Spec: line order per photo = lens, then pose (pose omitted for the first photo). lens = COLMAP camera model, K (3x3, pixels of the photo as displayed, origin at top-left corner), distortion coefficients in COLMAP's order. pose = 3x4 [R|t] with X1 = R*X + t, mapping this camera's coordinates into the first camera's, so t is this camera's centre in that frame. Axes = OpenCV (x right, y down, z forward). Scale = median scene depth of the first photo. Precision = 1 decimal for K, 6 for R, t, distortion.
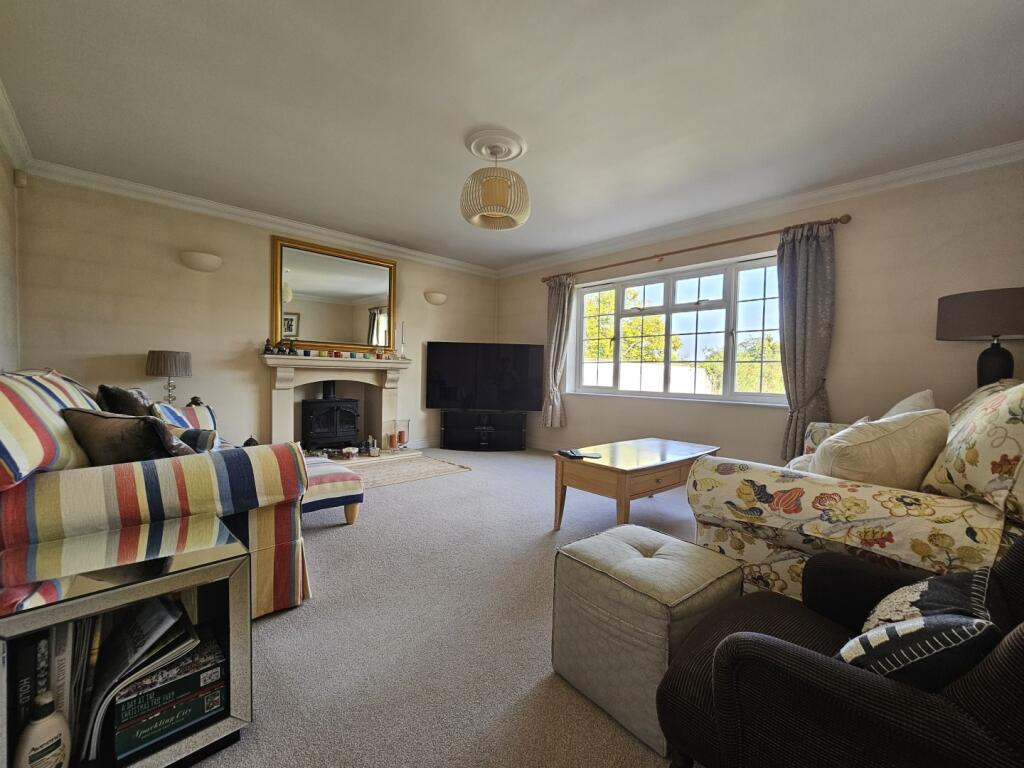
lens RADIAL K [[419.5, 0, 514.8], [0, 419.5, 384.5], [0, 0, 1]] dist [-0.003396, 0.002418]
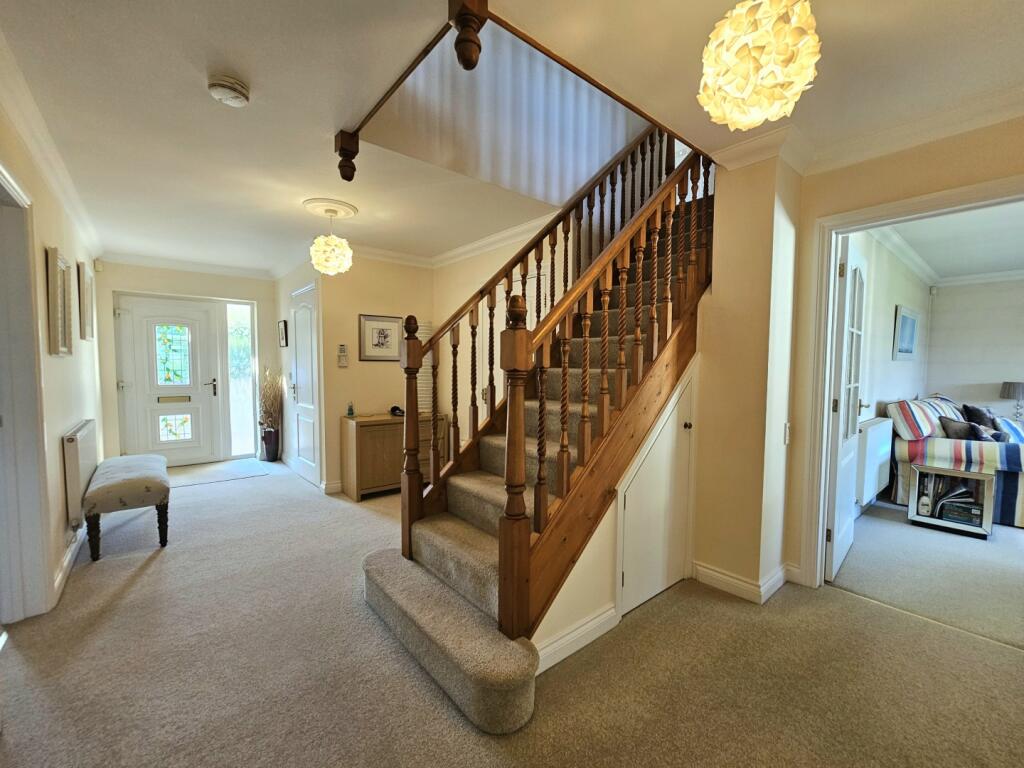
lens RADIAL K [[419.5, 0, 513.9], [0, 419.5, 385.2], [0, 0, 1]] dist [-0.003396, 0.002418]
pose [[-0.069286, 0.039132, -0.996829, 1.878591], [-0.038178, 0.998394, 0.041848, -0.157898], [0.996866, 0.040957, -0.067681, -1.629594]]
